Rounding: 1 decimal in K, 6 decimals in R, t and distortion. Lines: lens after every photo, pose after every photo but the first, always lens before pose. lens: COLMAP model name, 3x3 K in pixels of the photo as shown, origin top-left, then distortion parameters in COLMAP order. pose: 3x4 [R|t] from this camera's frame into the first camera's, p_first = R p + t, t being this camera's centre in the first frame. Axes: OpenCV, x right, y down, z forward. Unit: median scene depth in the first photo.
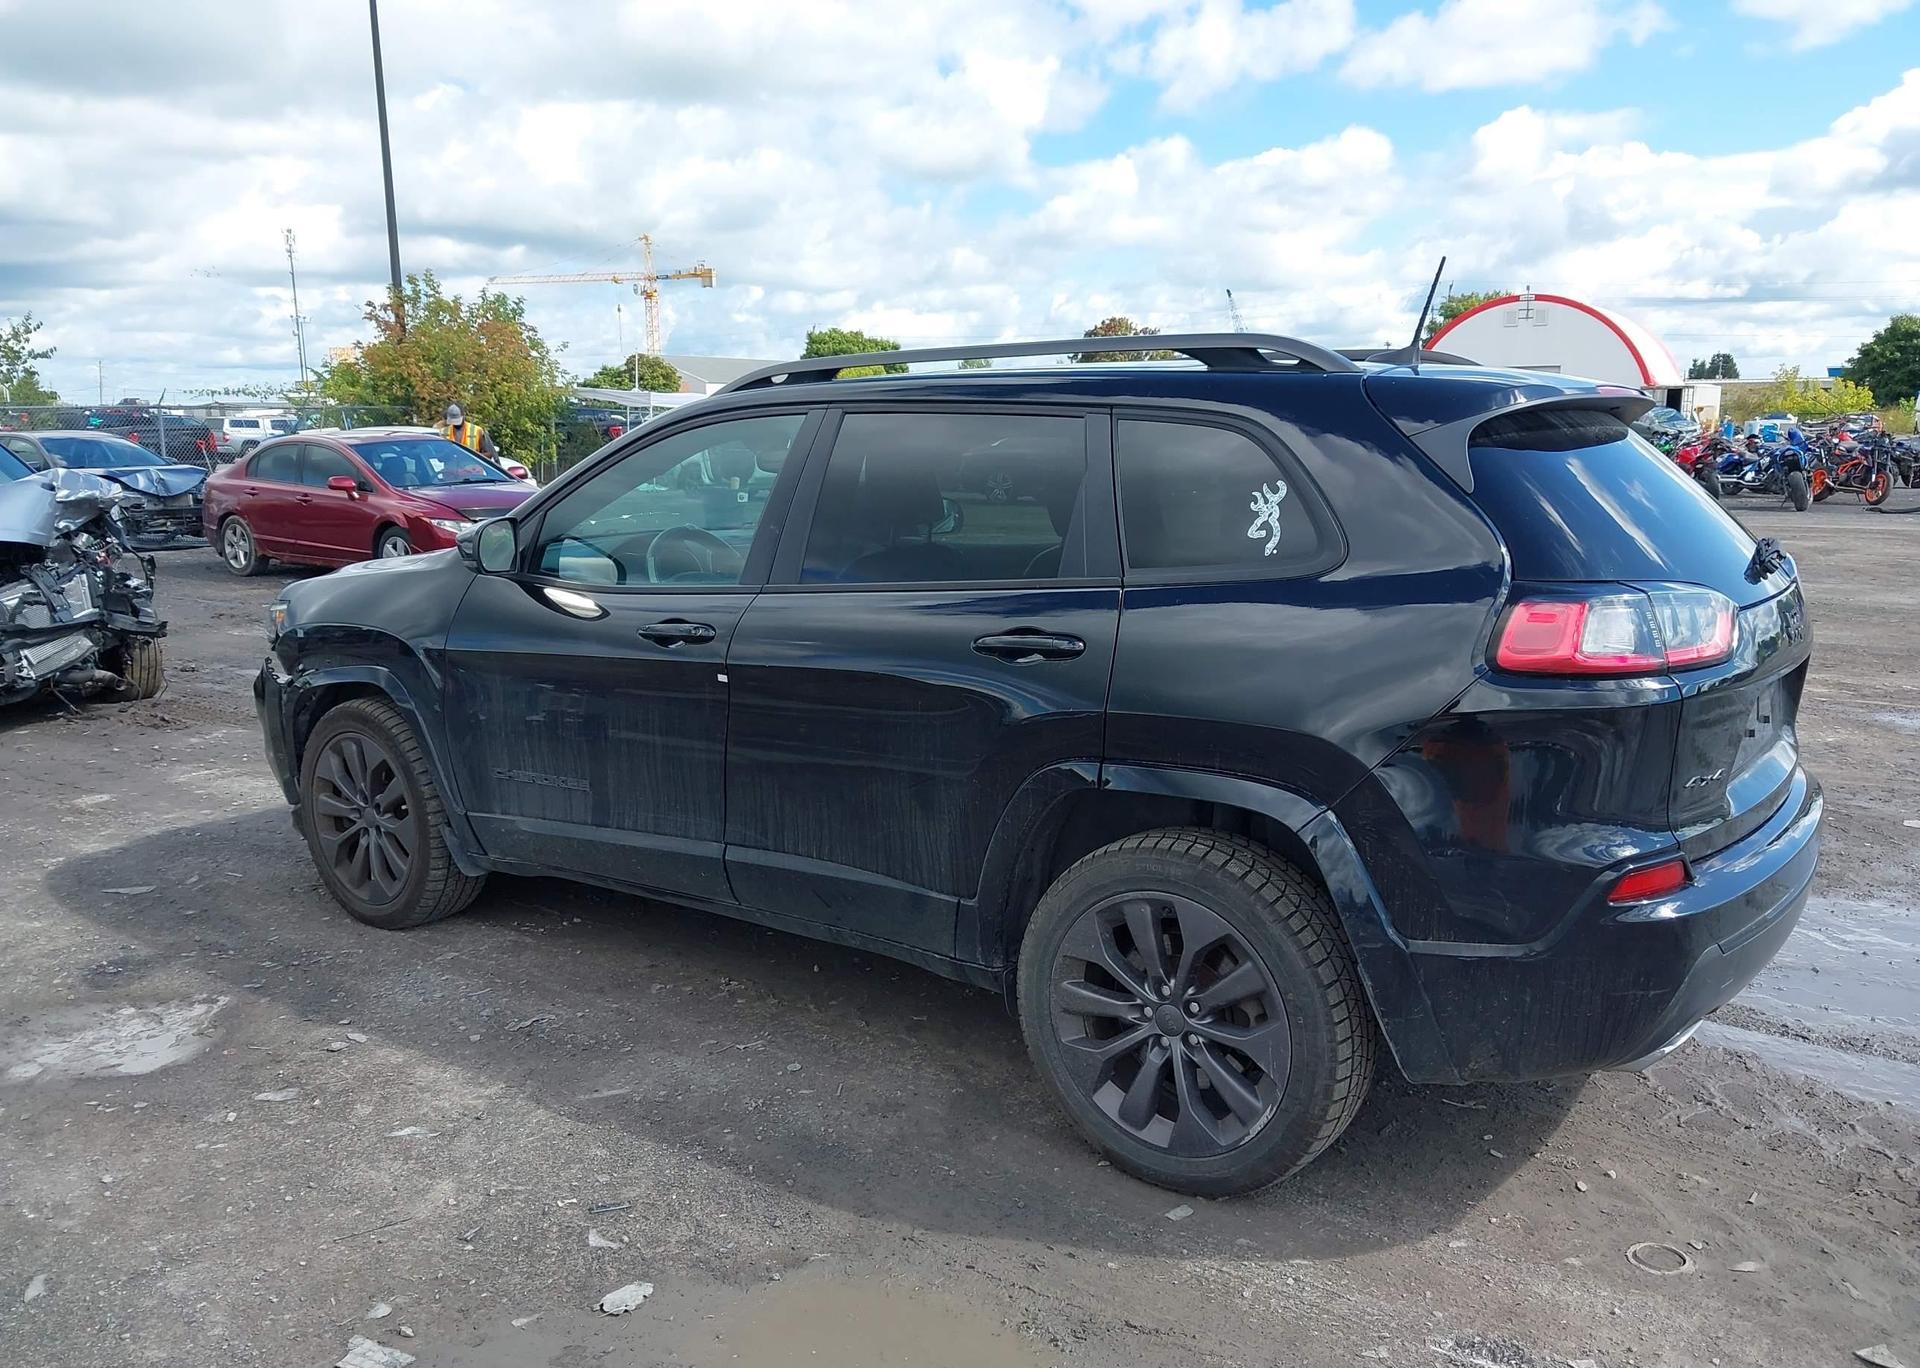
lens RADIAL K [[1533.1, 0, 943.9], [0, 1533.1, 667.0], [0, 0, 1]] dist [0.010344, -0.013303]
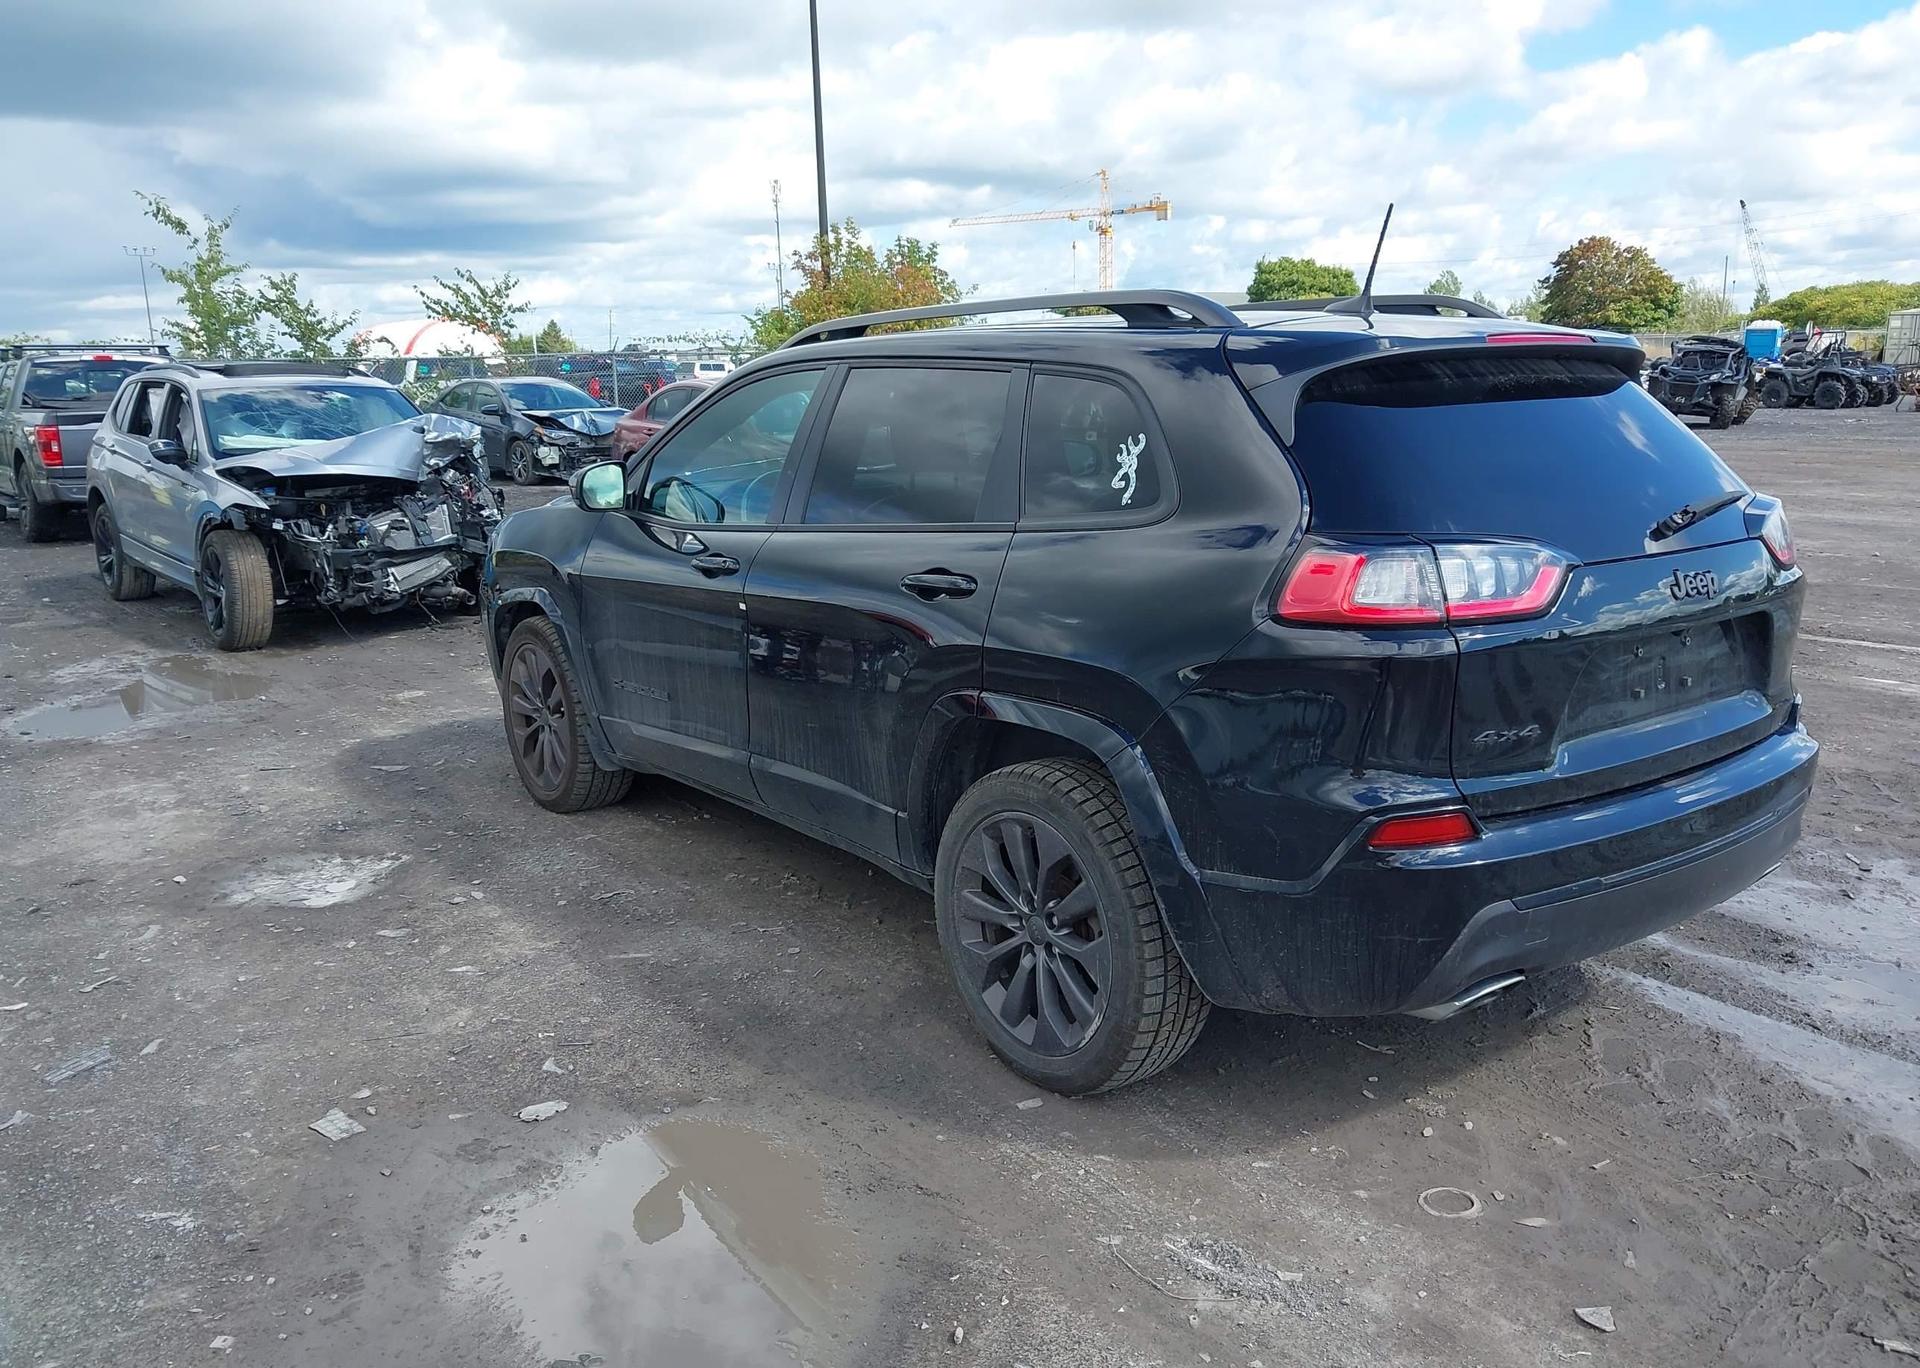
lens RADIAL K [[1533.1, 0, 949.0], [0, 1533.1, 681.8], [0, 0, 1]] dist [0.010344, -0.013303]
pose [[0.958511, 0.045599, -0.281386, 0.151082], [-0.031395, 0.998005, 0.054782, -0.001734], [0.283323, -0.043675, 0.958030, -0.021450]]
